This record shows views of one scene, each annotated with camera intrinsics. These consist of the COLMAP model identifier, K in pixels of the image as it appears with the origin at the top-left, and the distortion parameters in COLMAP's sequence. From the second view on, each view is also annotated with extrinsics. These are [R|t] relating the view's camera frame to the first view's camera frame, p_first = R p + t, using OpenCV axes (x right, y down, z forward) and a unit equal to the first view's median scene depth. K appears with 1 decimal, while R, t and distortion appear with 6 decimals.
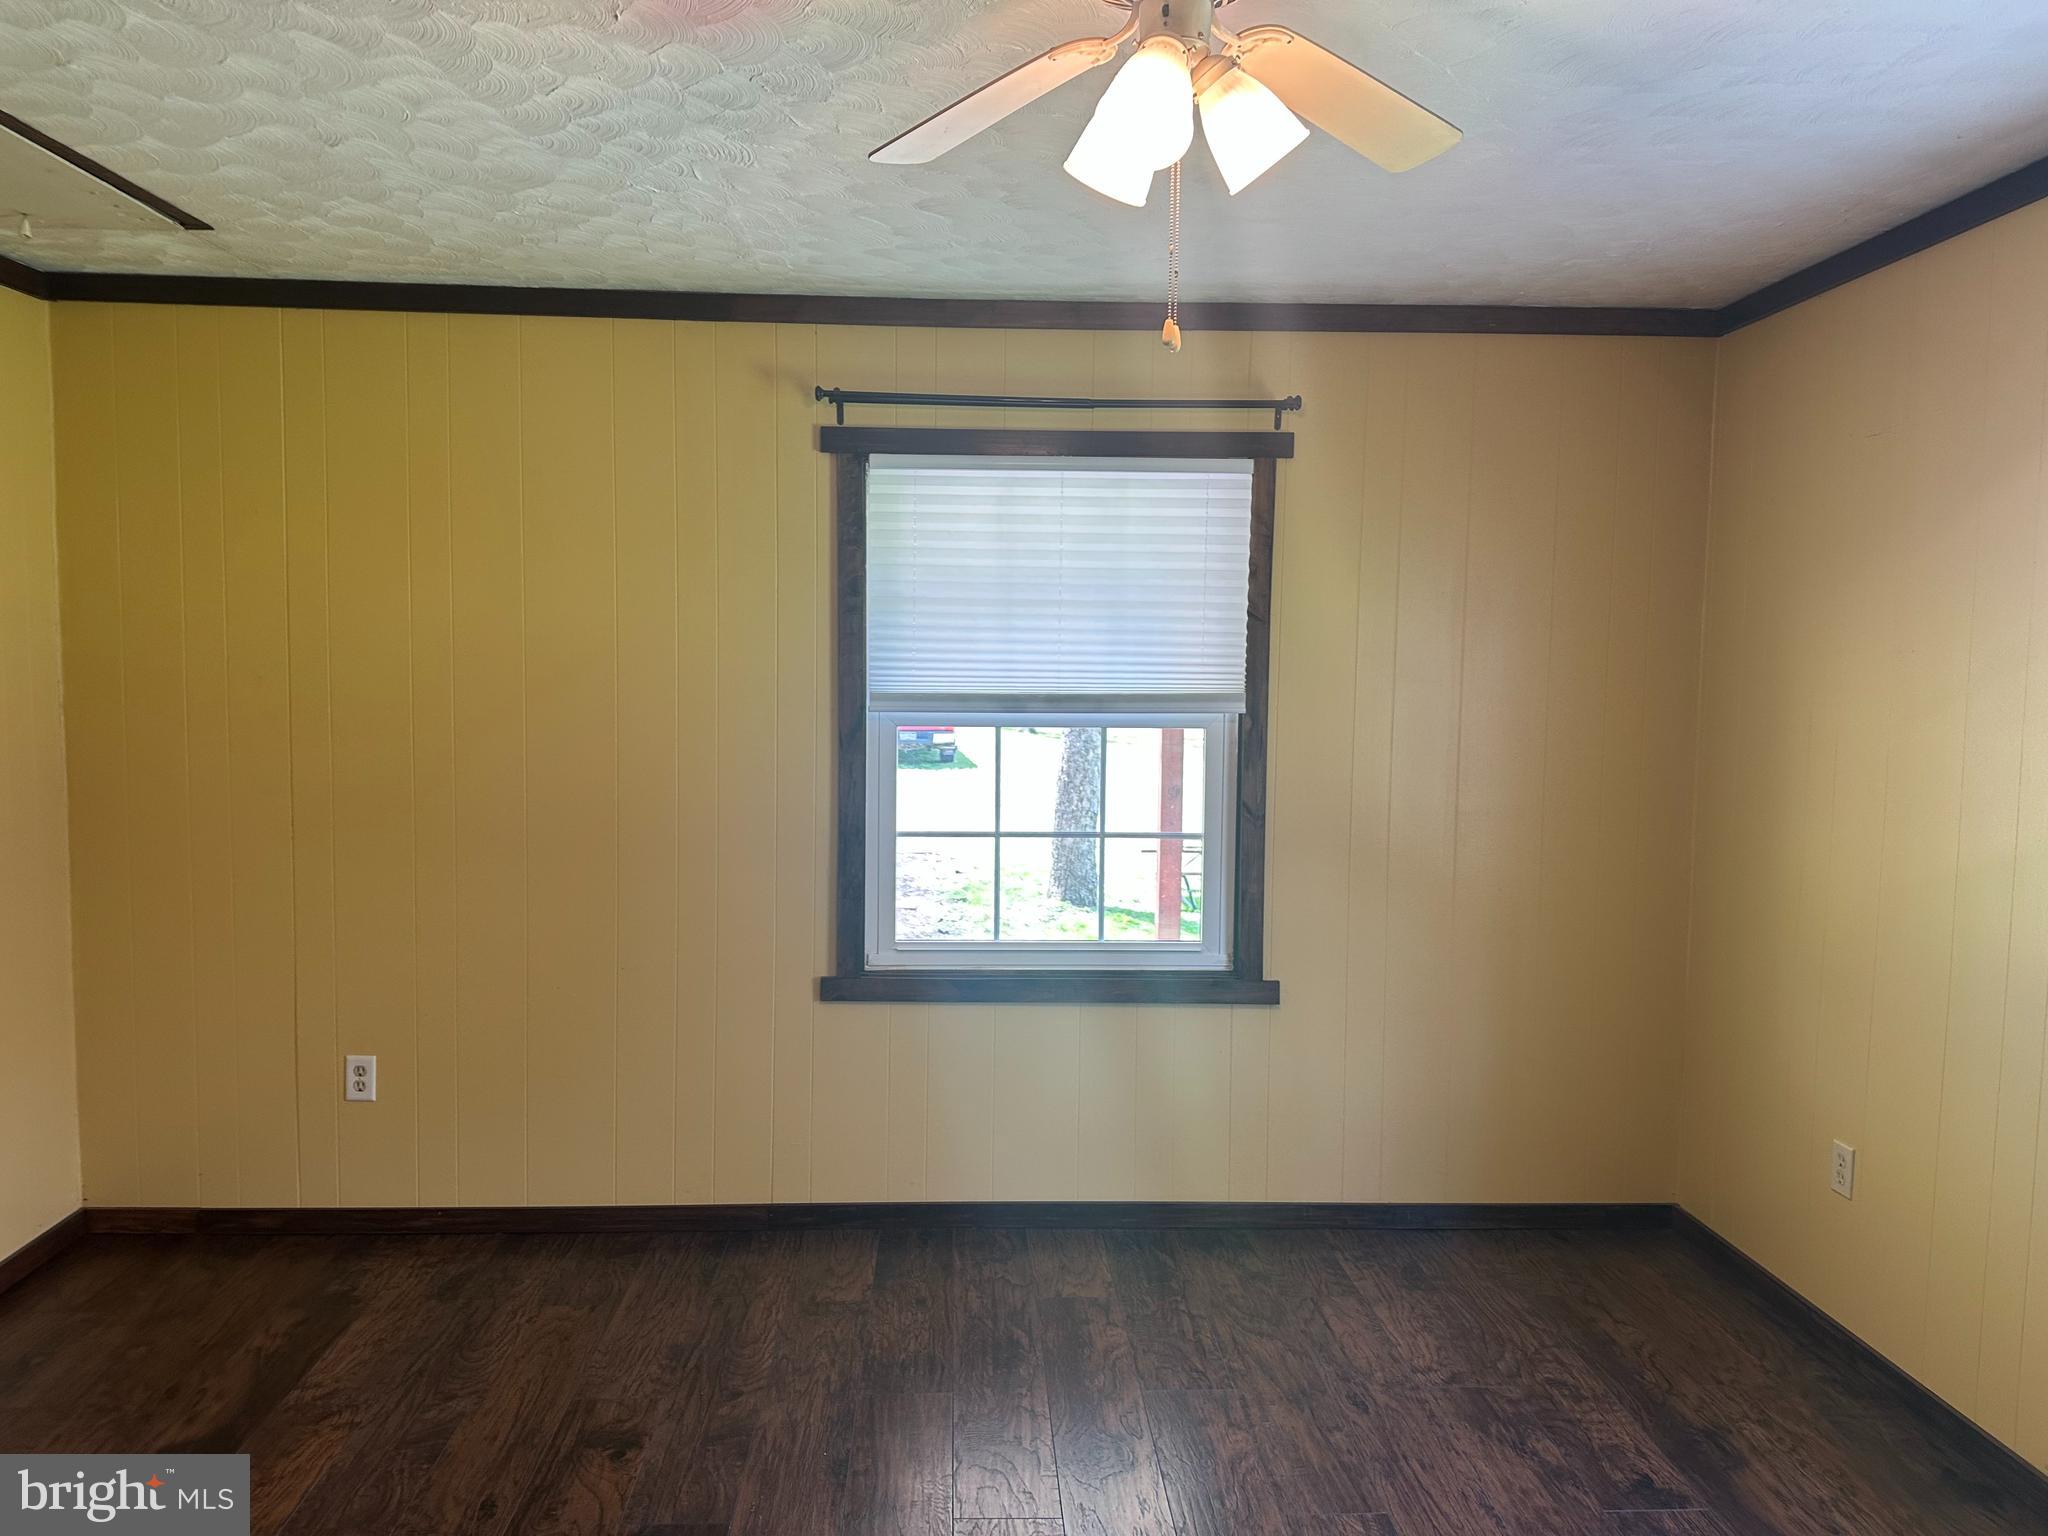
lens RADIAL K [[1439.3, 0, 1033.0], [0, 1439.3, 763.5], [0, 0, 1]] dist [0.064917, -0.066973]
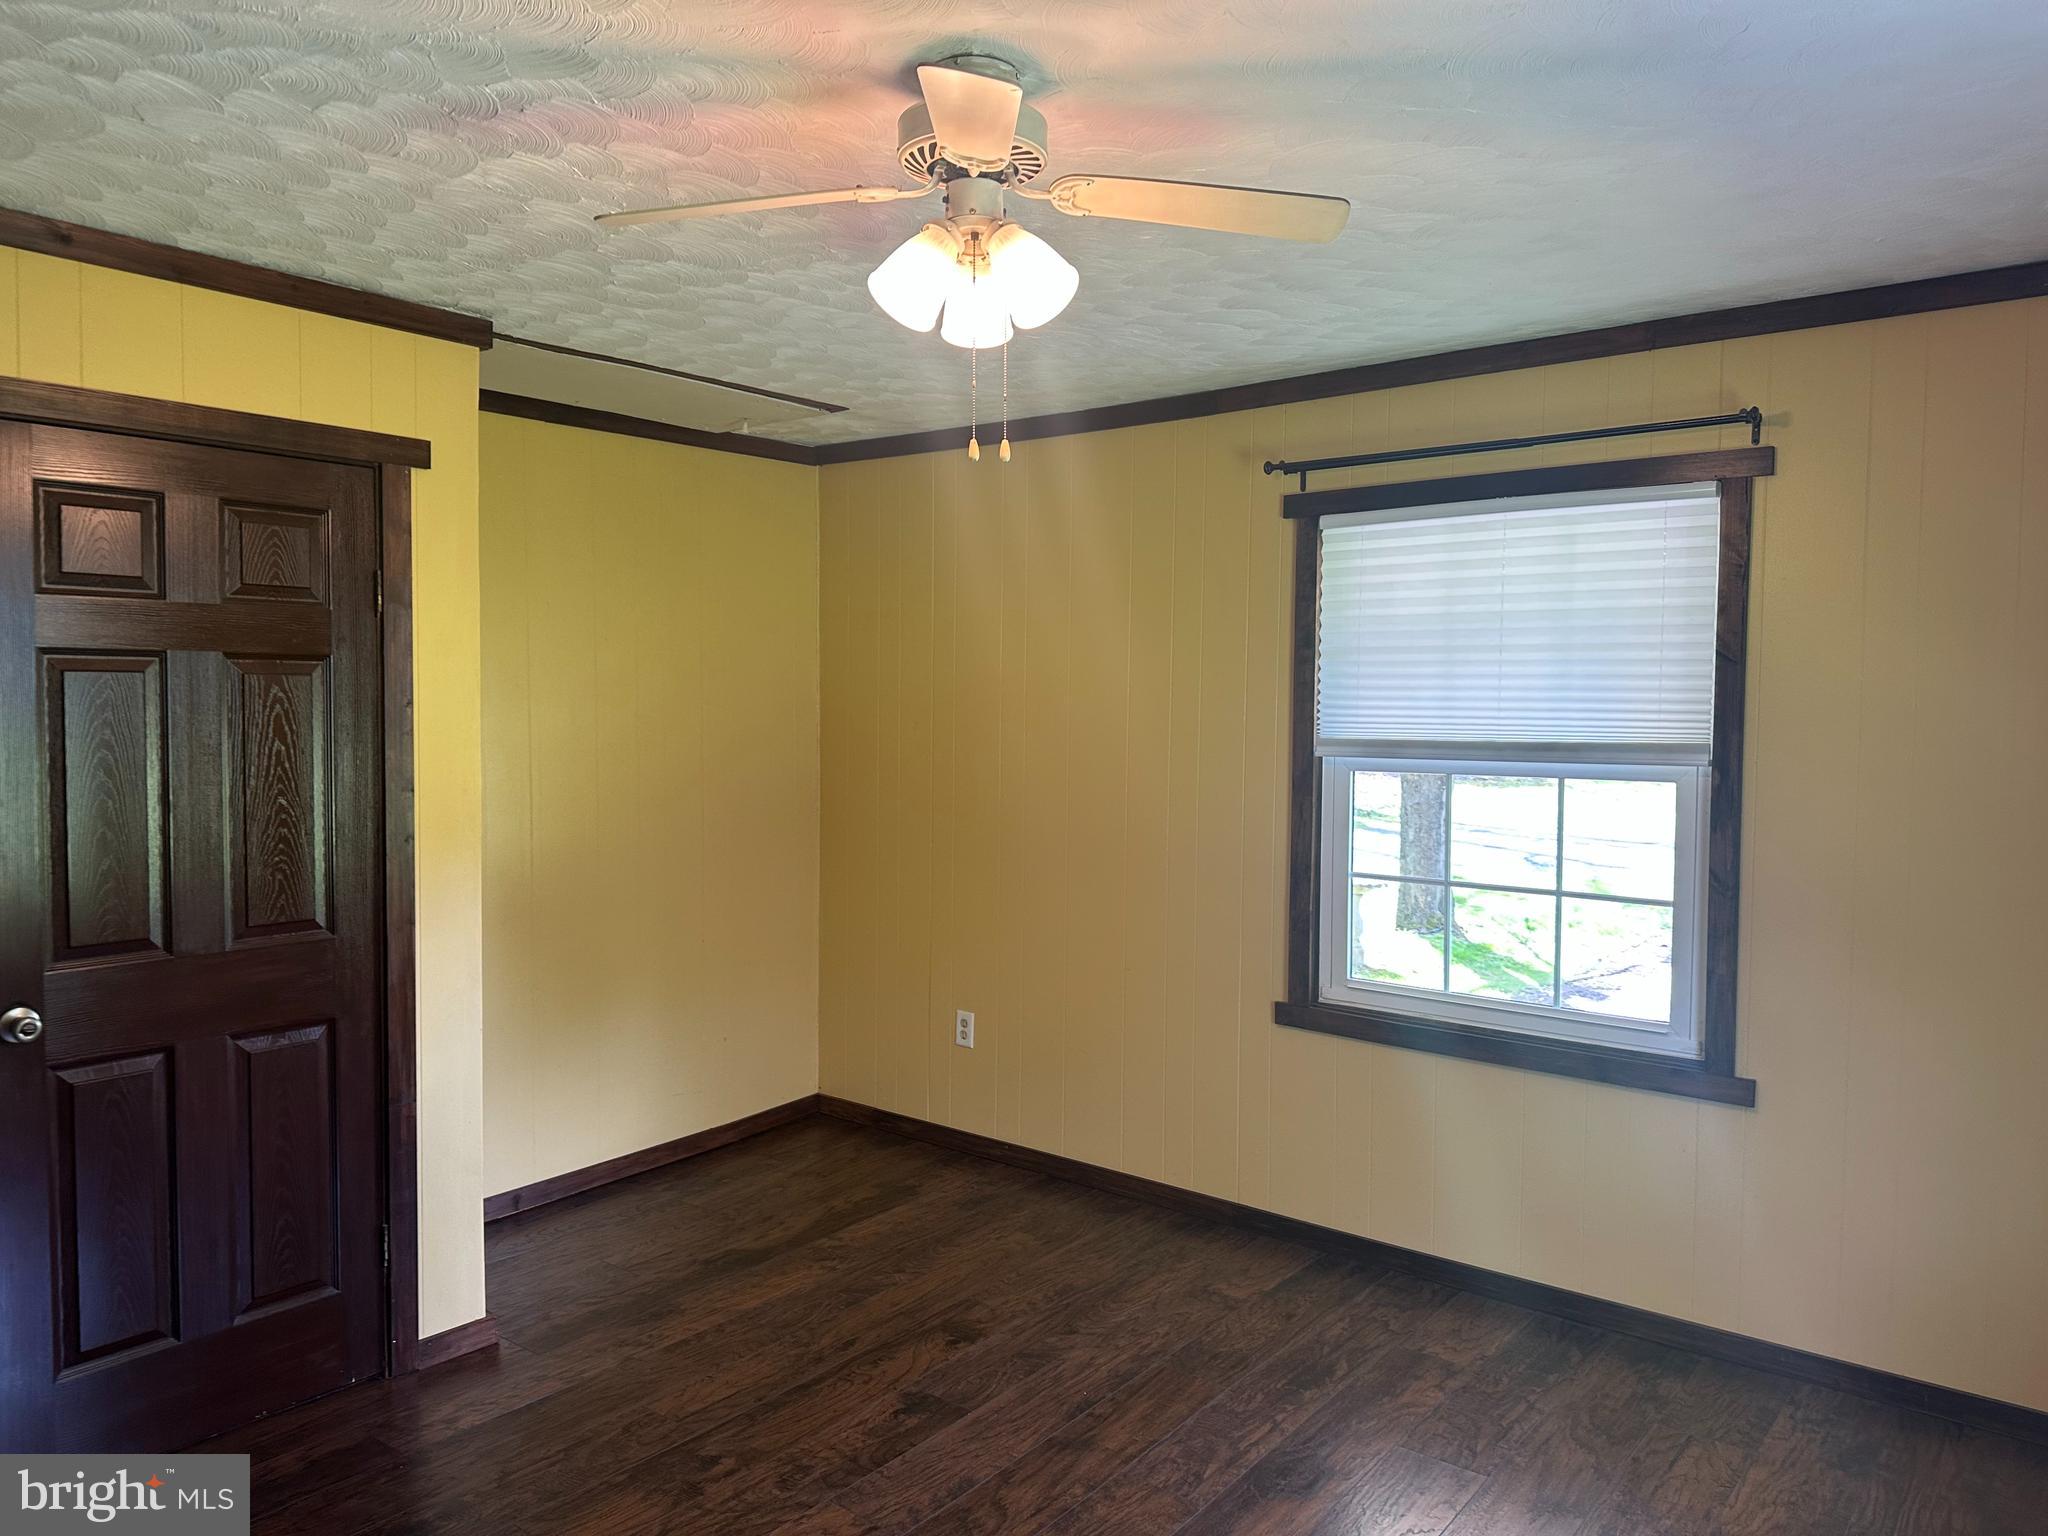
lens RADIAL K [[1439.3, 0, 1023.2], [0, 1439.3, 747.0], [0, 0, 1]] dist [0.064917, -0.066973]
pose [[0.758098, 0.016234, -0.651939, 0.418444], [-0.041214, 0.998884, -0.023051, -0.008832], [0.650838, 0.044344, 0.757921, 0.049270]]
